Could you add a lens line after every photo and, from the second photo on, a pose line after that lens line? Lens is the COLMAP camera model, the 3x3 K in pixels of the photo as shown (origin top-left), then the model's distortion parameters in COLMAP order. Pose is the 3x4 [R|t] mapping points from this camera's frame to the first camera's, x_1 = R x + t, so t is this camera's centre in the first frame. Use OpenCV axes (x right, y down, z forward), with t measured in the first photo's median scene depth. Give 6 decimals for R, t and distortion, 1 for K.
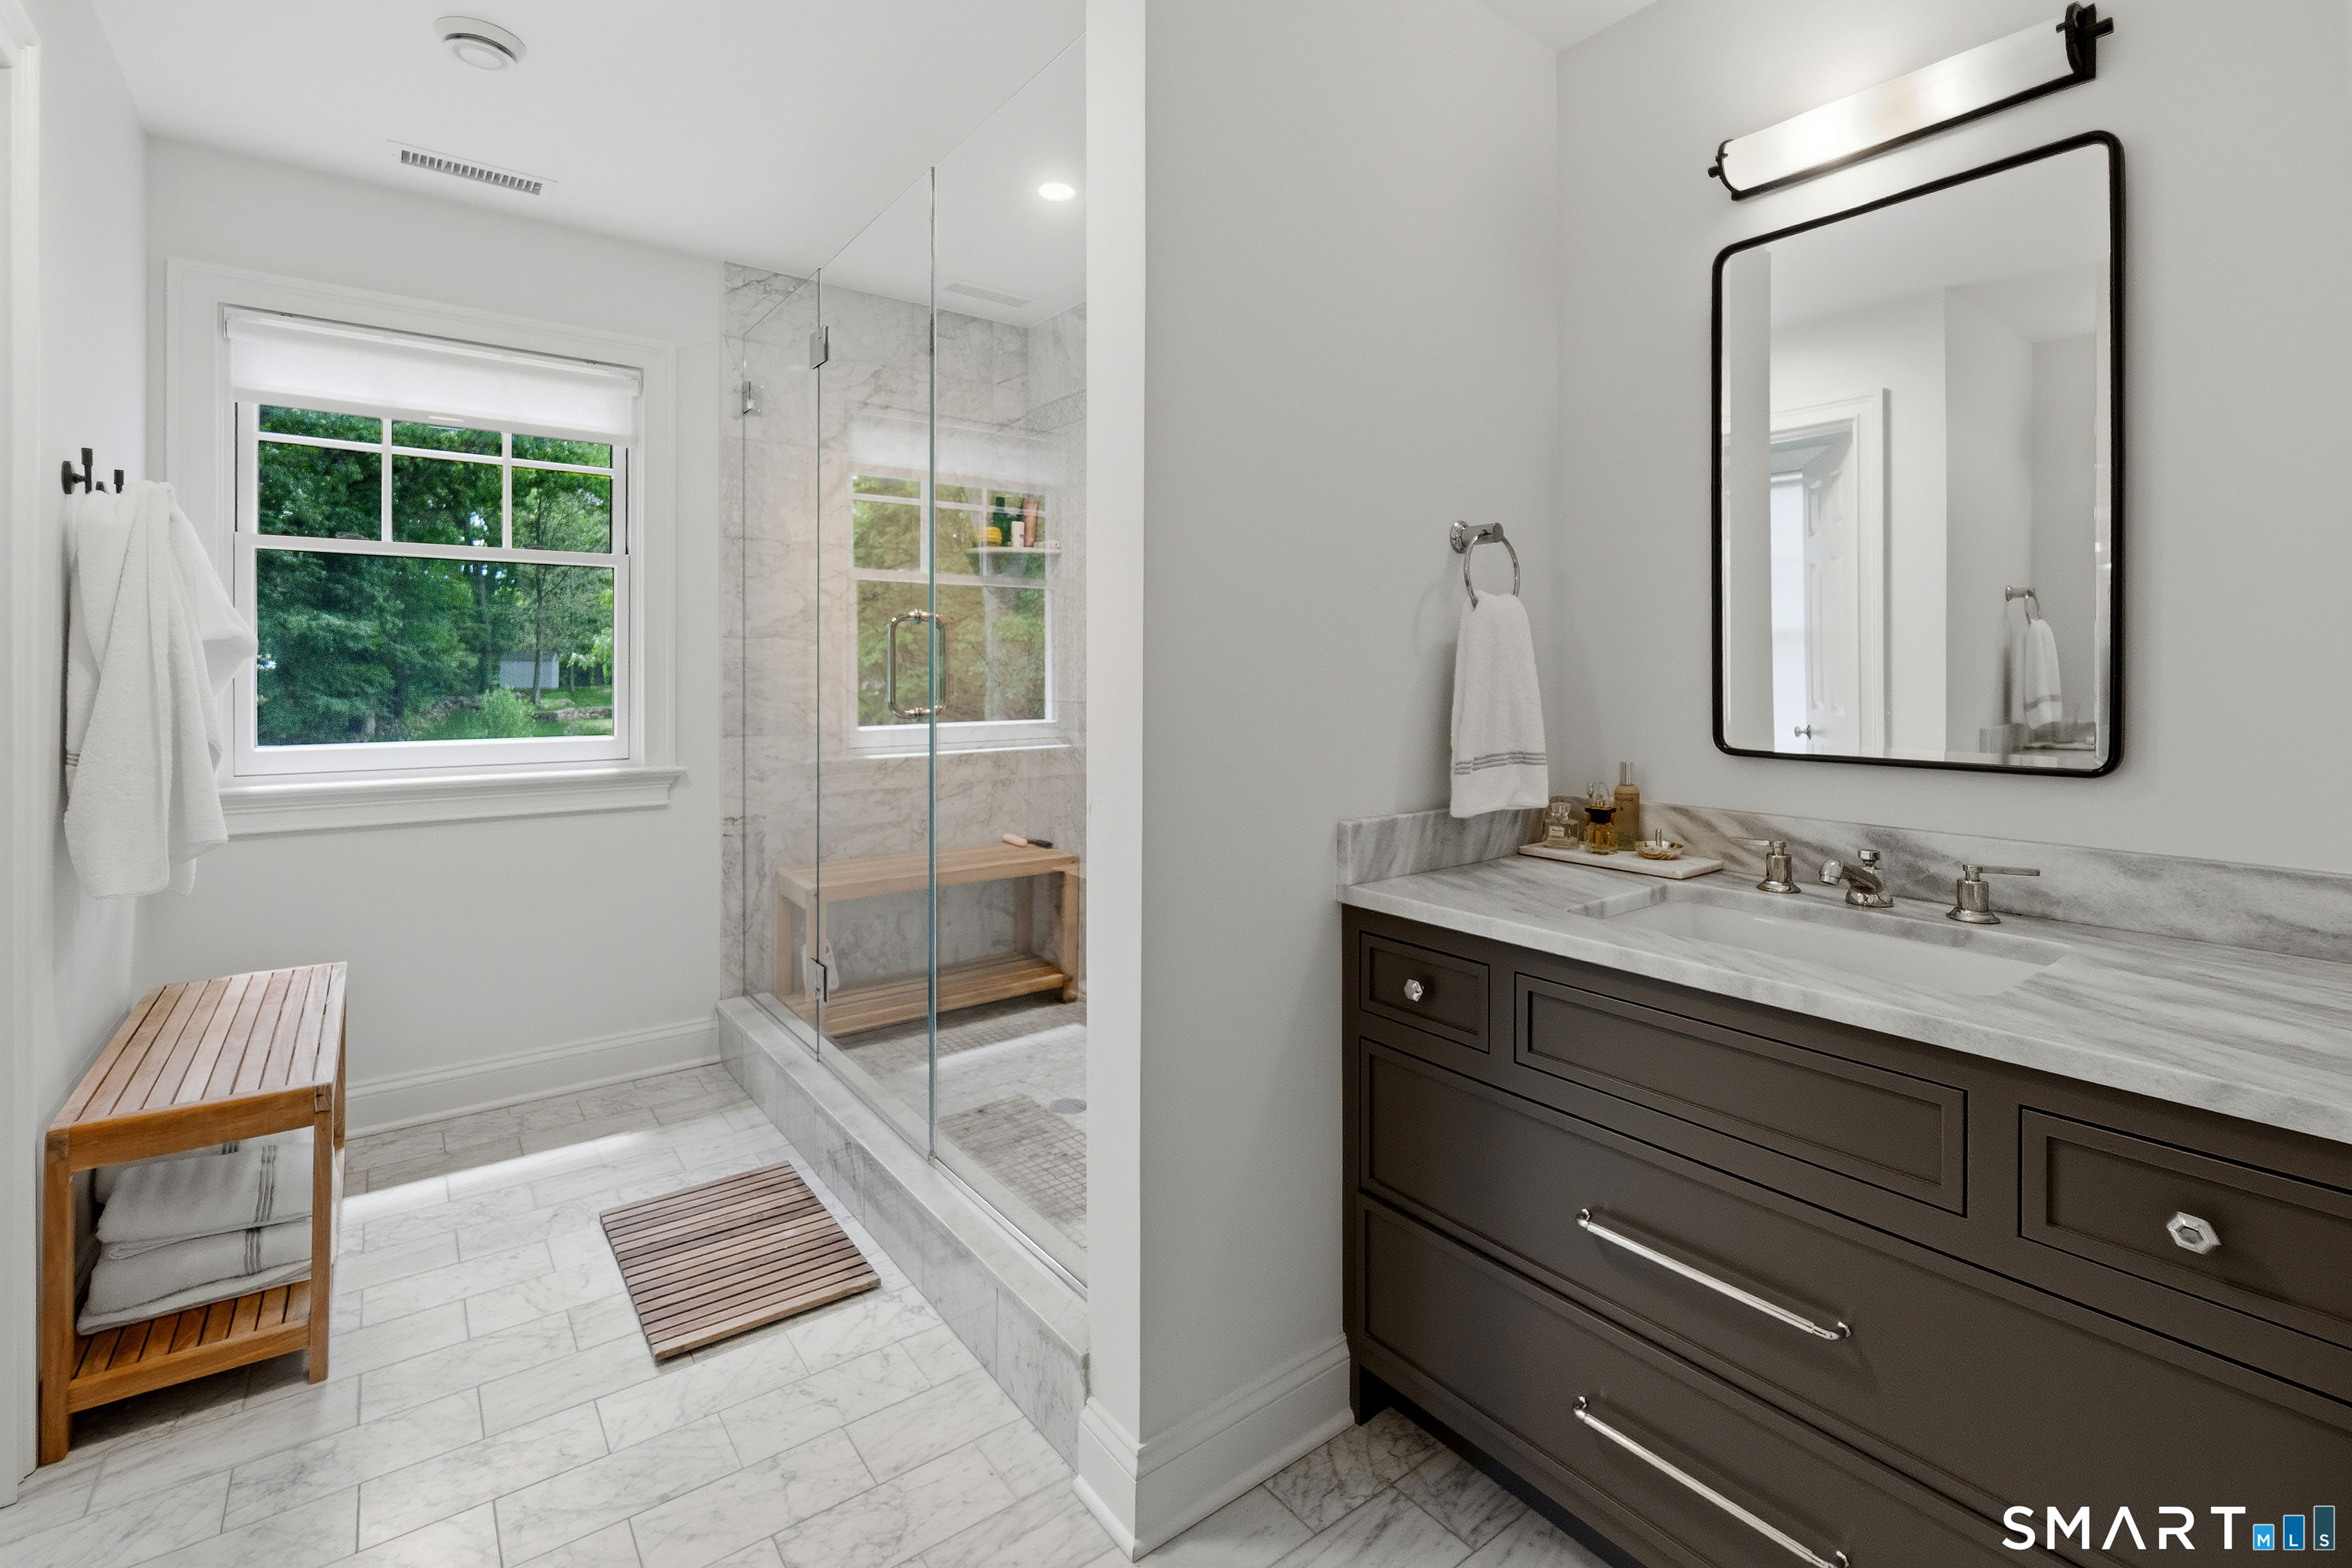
lens RADIAL K [[1061.7, 0, 1175.1], [0, 1061.7, 674.5], [0, 0, 1]] dist [-0.003908, -0.000170]
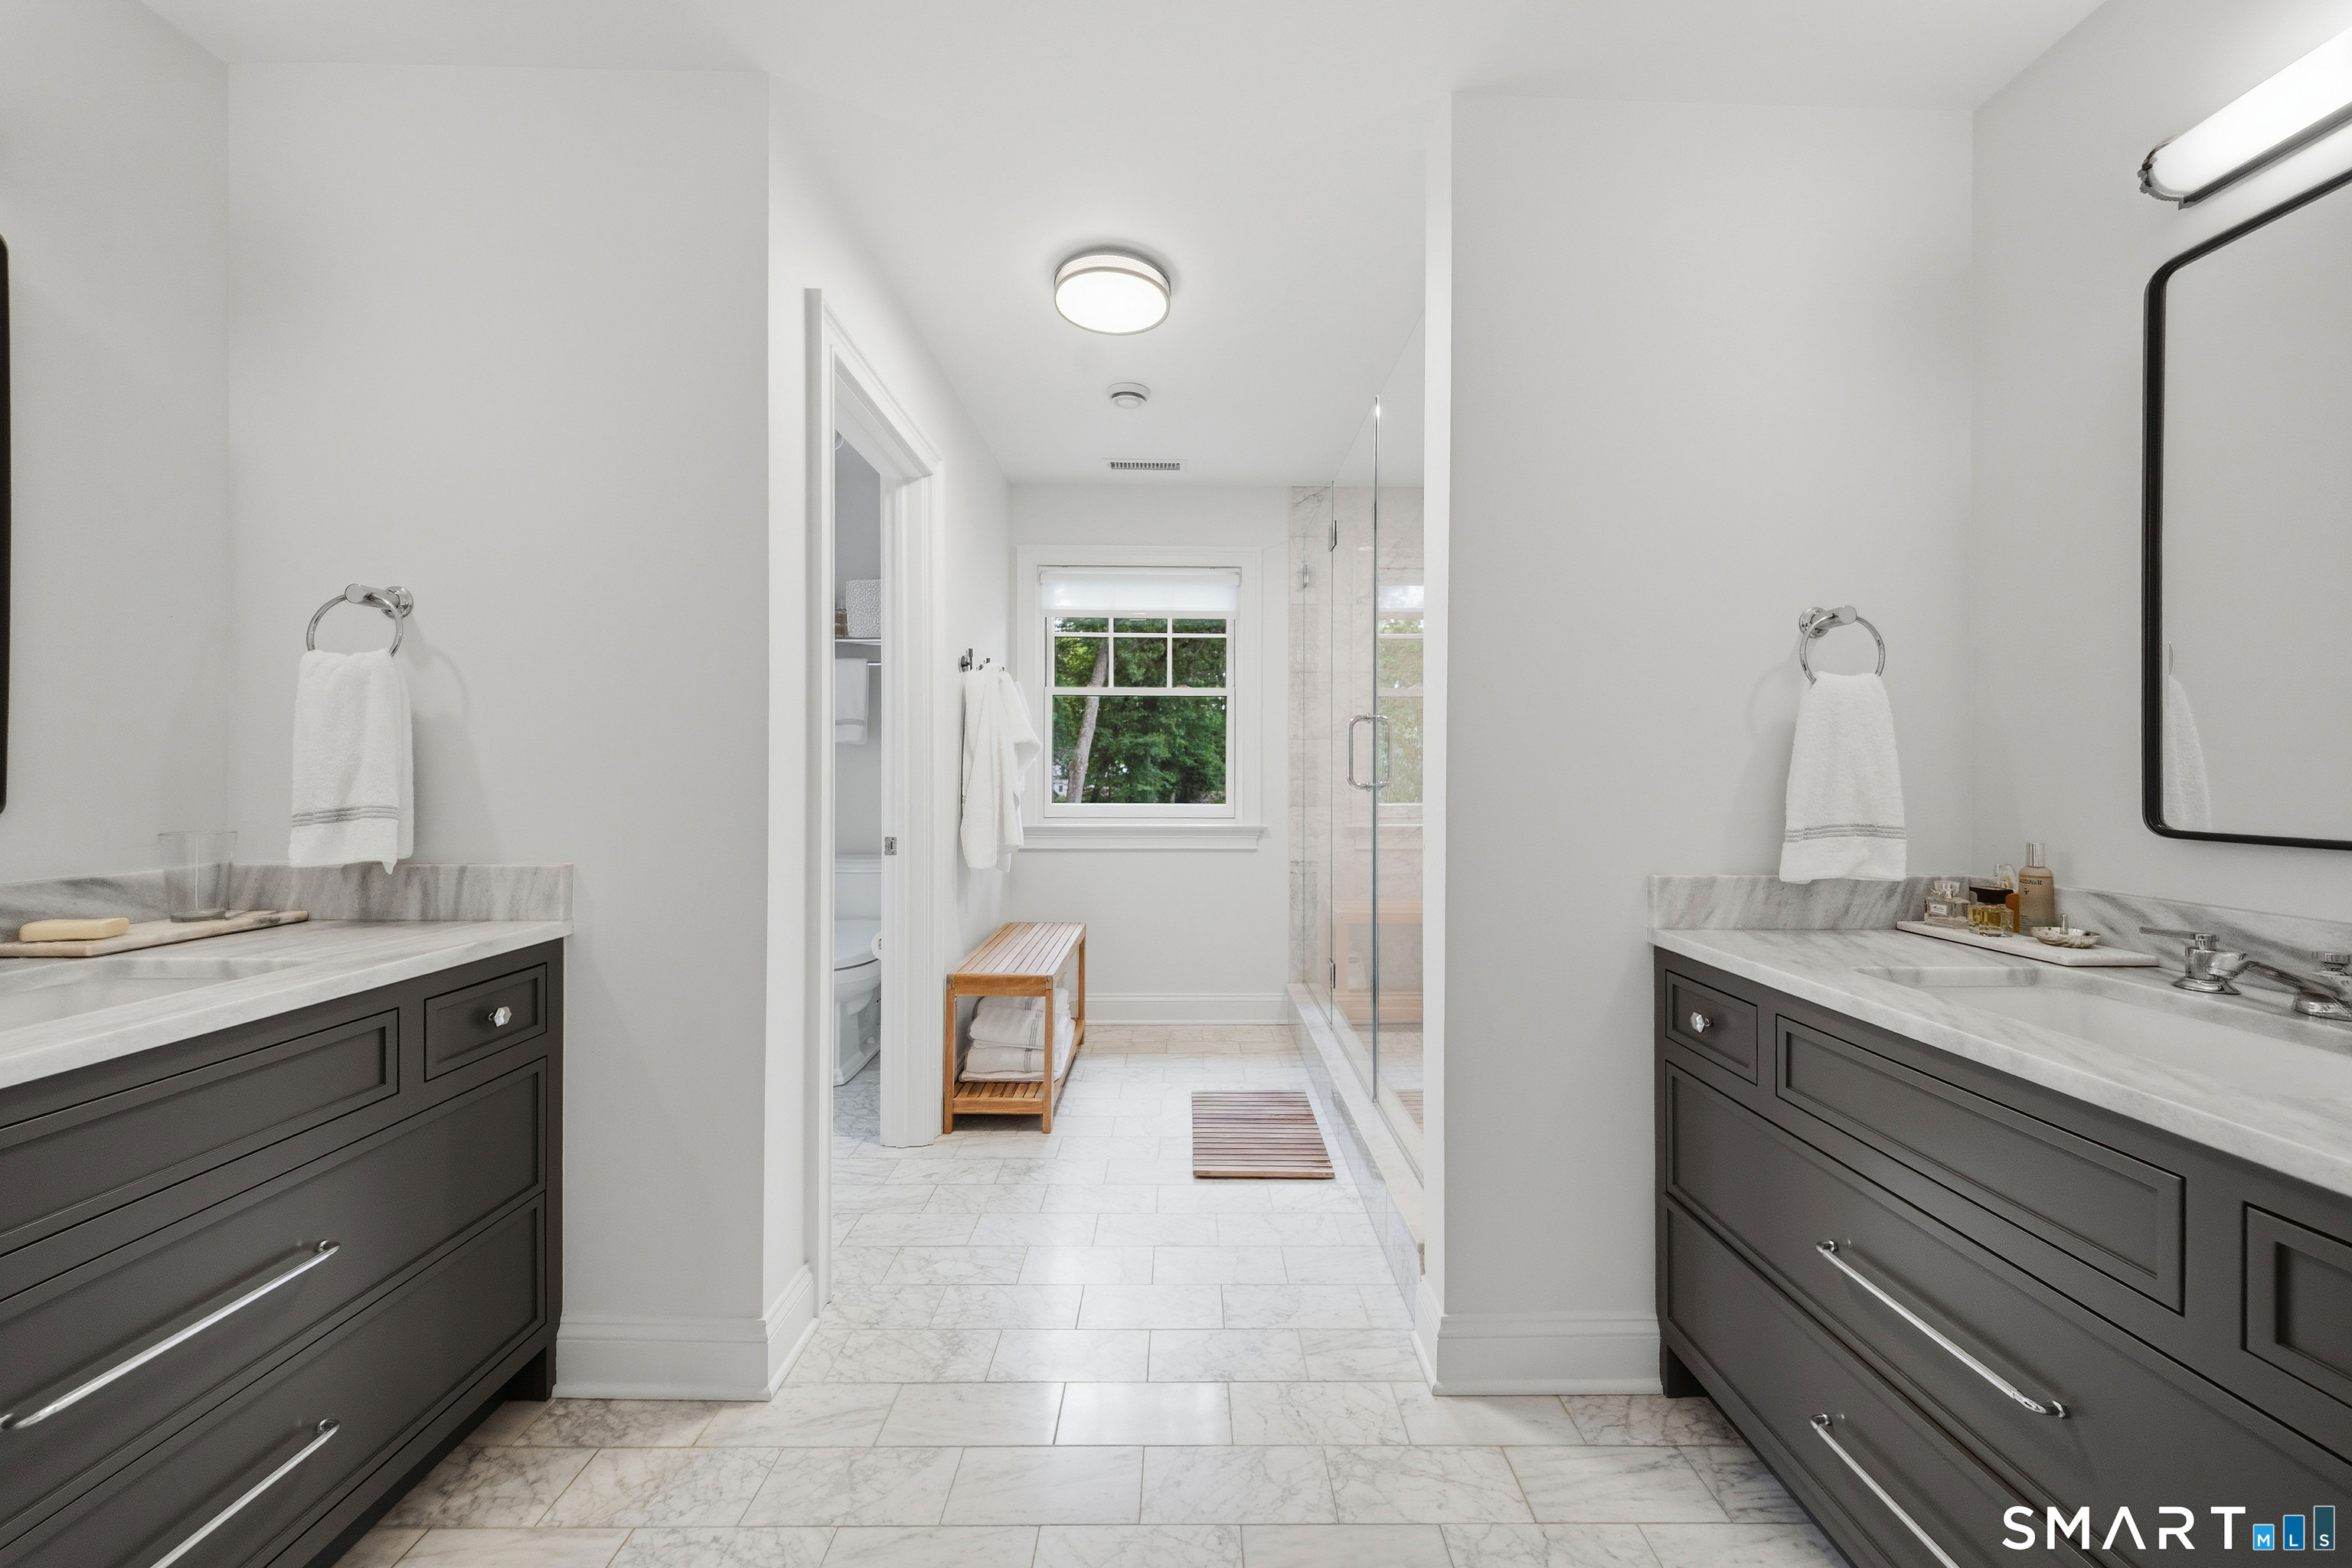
lens RADIAL K [[833.2, 0, 1182.5], [0, 833.2, 773.5], [0, 0, 1]] dist [0.001022, -0.000079]
pose [[0.803694, 0.004889, -0.595023, 0.266509], [-0.007189, 0.999973, -0.001493, 0.028450], [0.595000, 0.005478, 0.803707, -0.052298]]
